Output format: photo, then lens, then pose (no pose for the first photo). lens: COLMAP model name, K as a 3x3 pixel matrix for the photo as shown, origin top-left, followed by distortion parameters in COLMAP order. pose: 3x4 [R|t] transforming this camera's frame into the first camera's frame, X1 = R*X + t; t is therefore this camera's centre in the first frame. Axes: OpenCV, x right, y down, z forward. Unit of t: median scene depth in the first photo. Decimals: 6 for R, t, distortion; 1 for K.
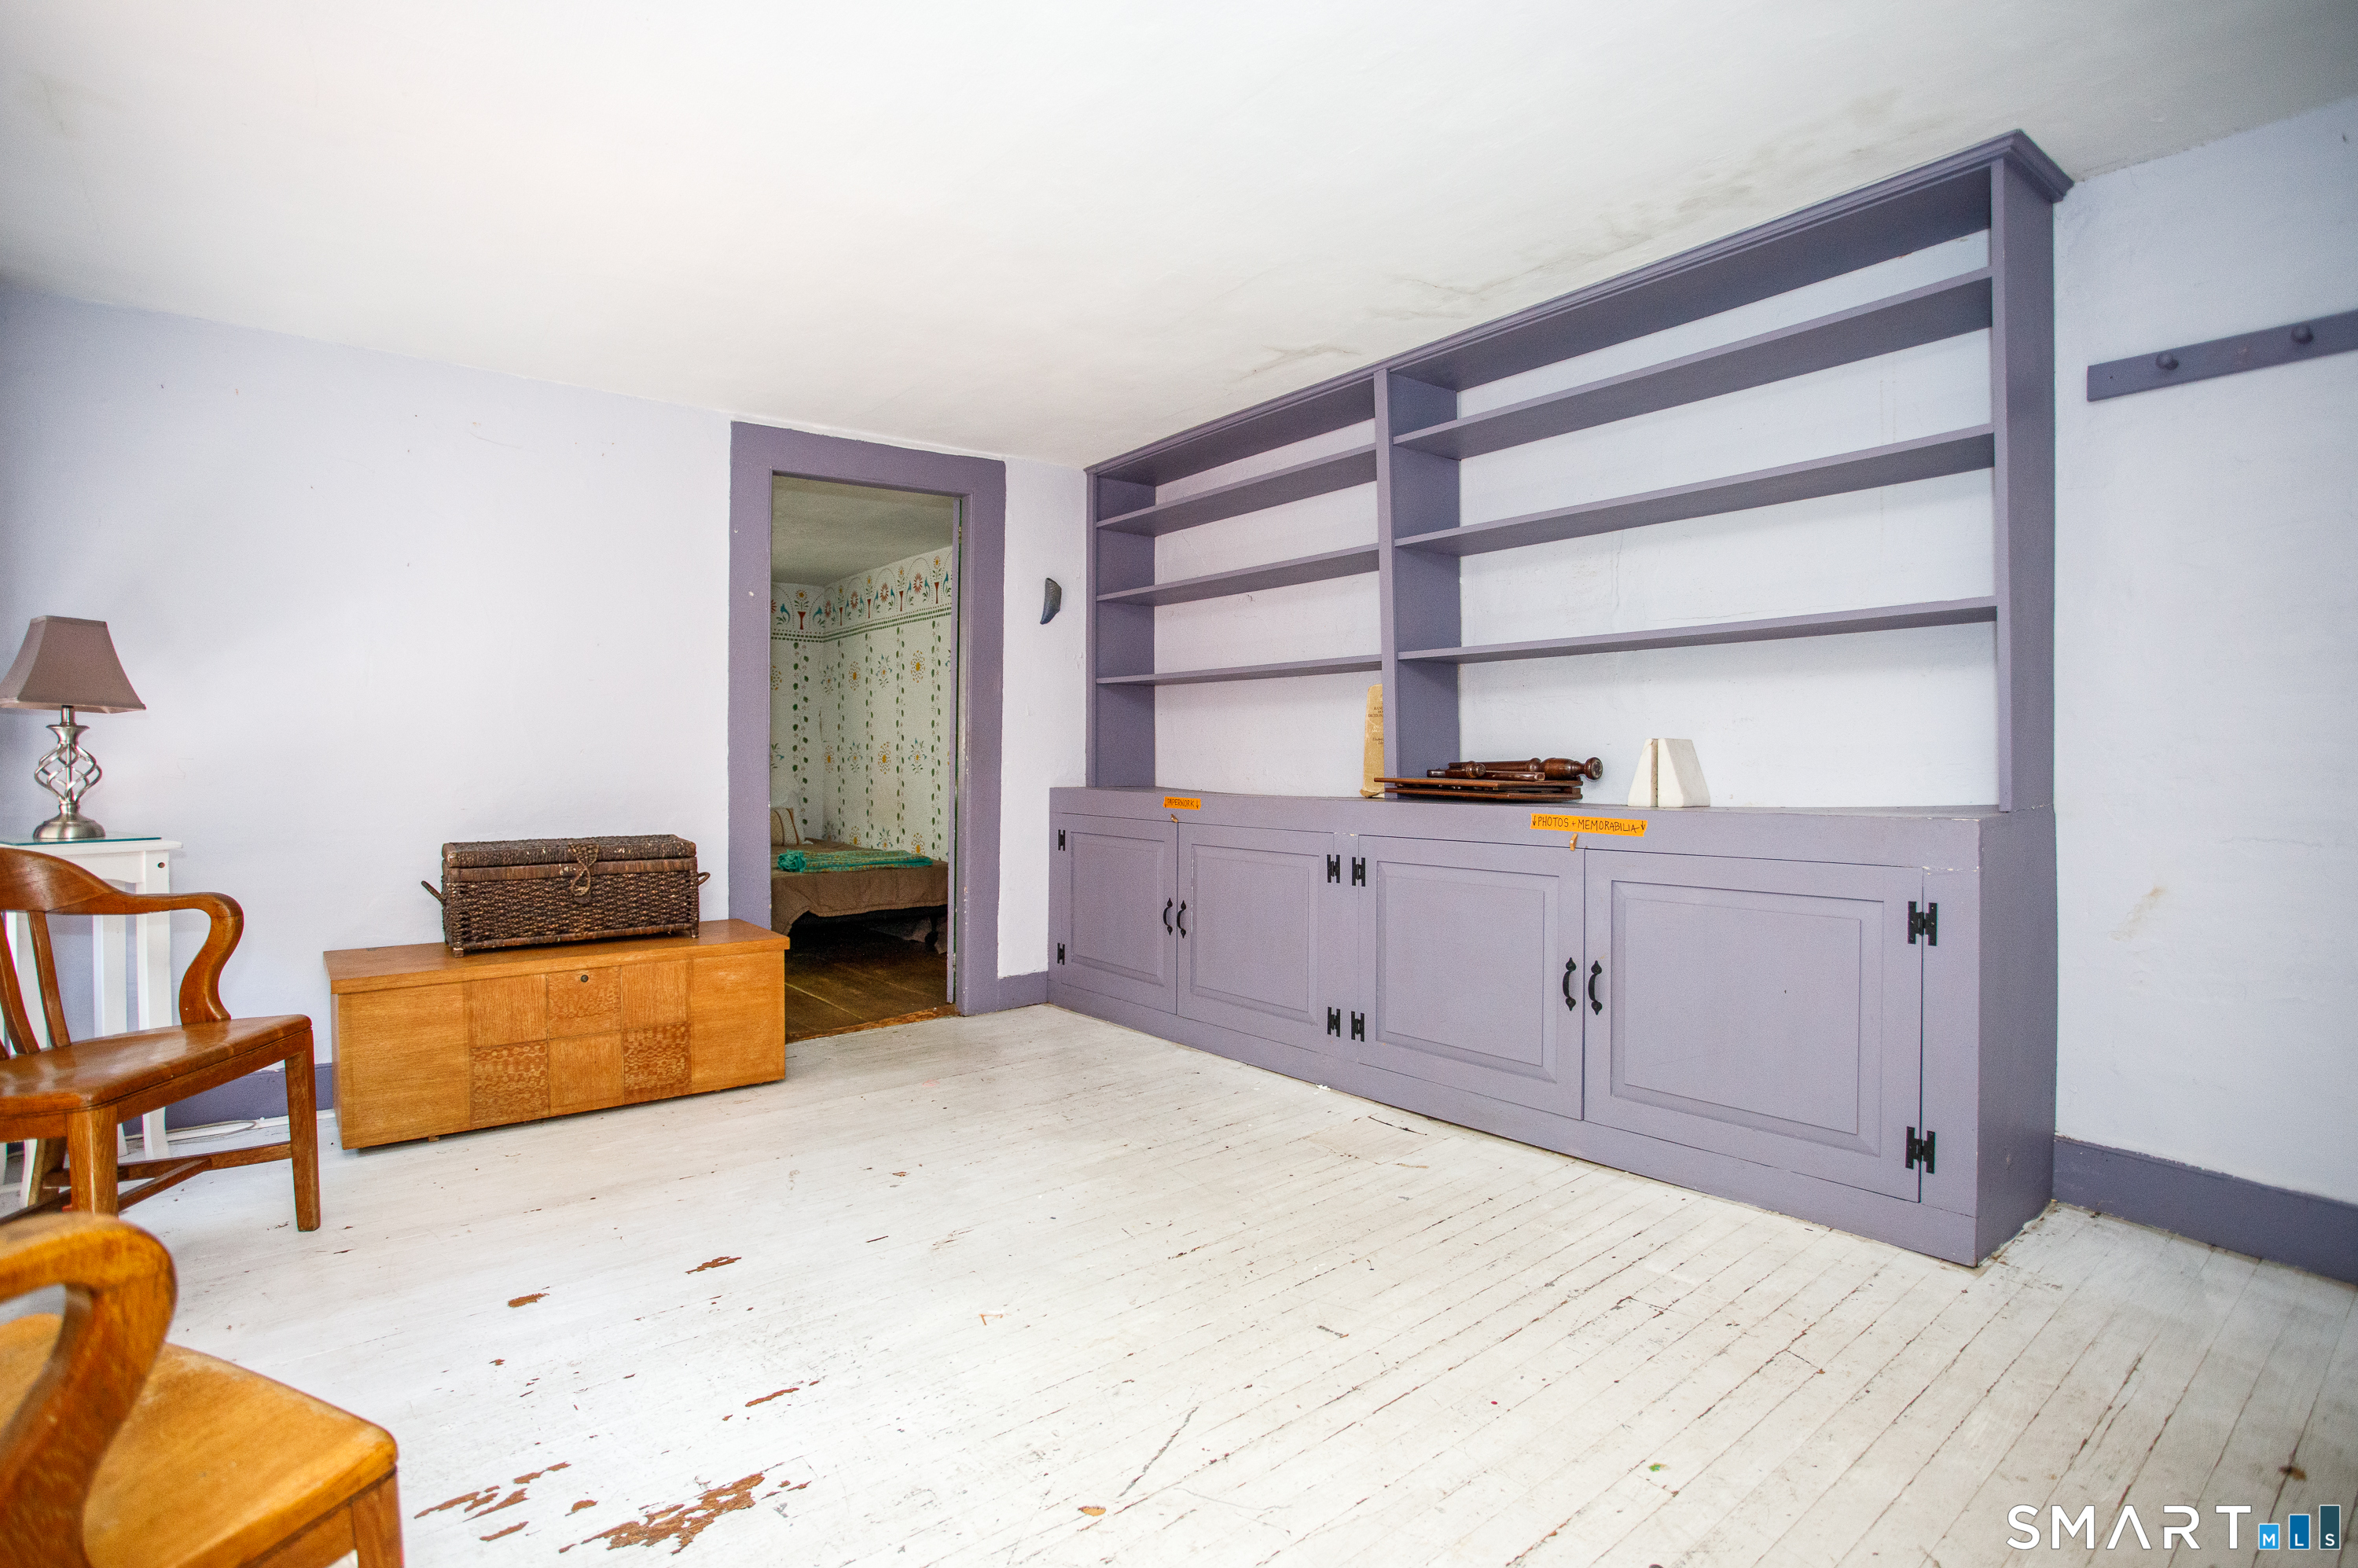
lens RADIAL K [[1155.0, 0, 1172.2], [0, 1155.0, 789.7], [0, 0, 1]] dist [-0.083456, 0.040582]
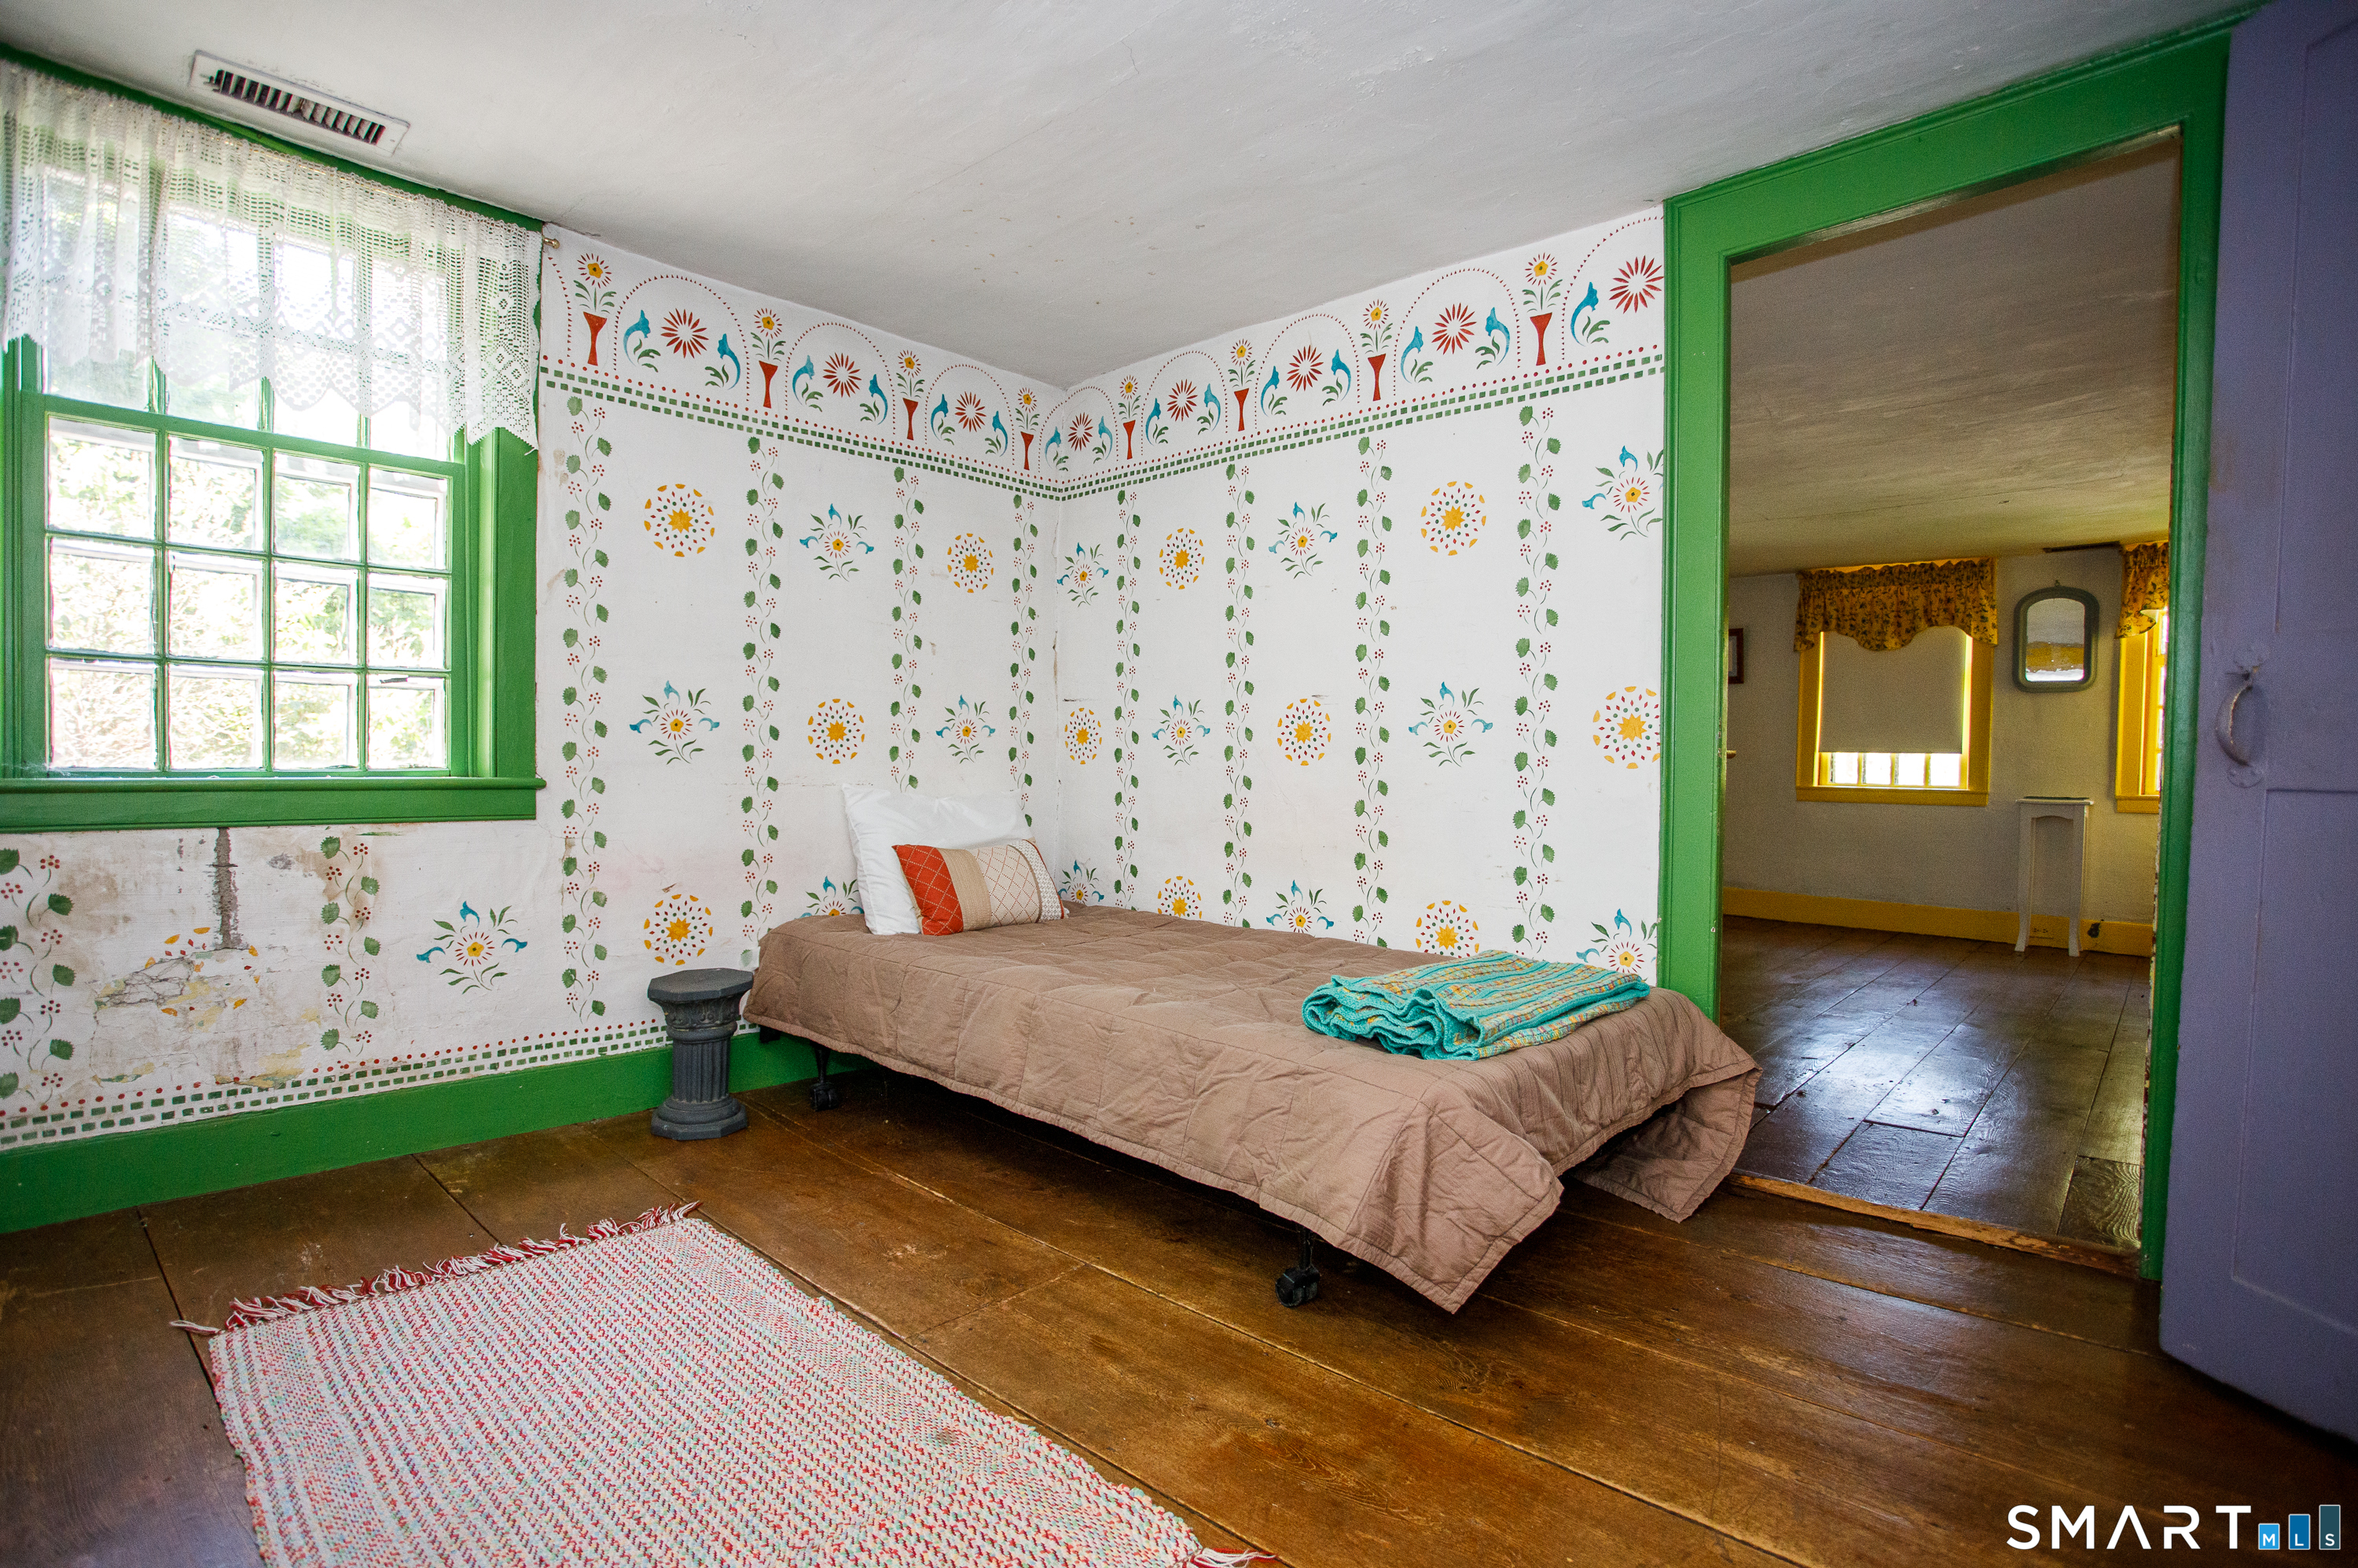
lens RADIAL K [[1155.0, 0, 1172.2], [0, 1155.0, 789.7], [0, 0, 1]] dist [-0.083456, 0.040582]
pose [[0.987817, 0.002698, 0.155598, -0.374815], [-0.002594, 0.999996, -0.000870, -0.003731], [-0.155600, 0.000456, 0.987820, 0.562289]]
